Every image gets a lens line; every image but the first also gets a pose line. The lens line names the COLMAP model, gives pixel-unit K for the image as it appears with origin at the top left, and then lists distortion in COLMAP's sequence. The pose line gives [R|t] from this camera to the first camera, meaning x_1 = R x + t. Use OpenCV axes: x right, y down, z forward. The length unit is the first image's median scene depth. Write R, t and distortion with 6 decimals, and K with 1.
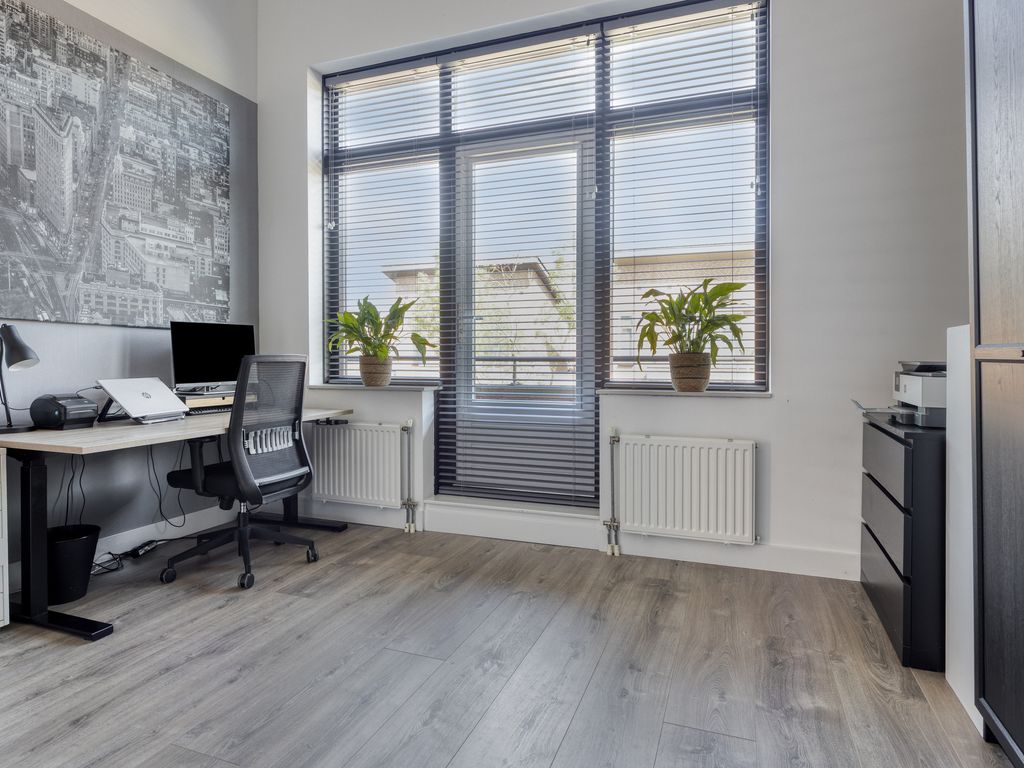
lens RADIAL K [[607.5, 0, 510.6], [0, 607.5, 361.7], [0, 0, 1]] dist [-0.001530, -0.001480]
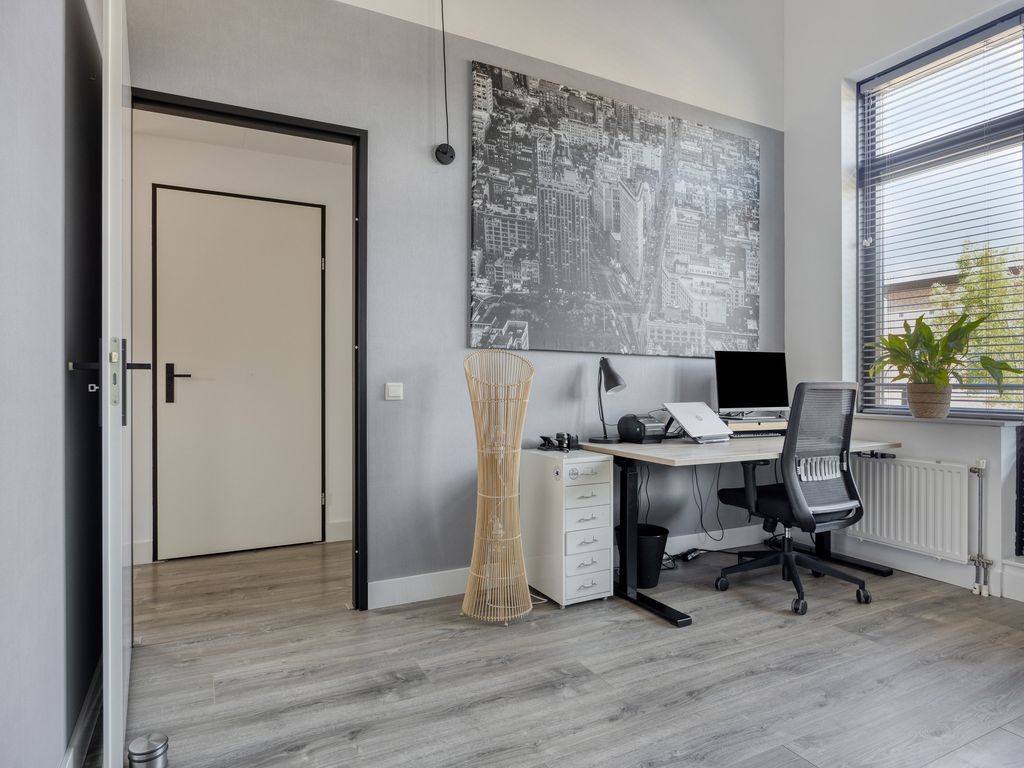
lens RADIAL K [[610.7, 0, 512.0], [0, 610.7, 384.0], [0, 0, 1]] dist [-0.000401, -0.000550]
pose [[0.747319, 0.004569, -0.664450, -0.106067], [-0.009888, 0.999942, -0.004245, 0.001192], [0.664392, 0.009742, 0.747321, -0.065986]]
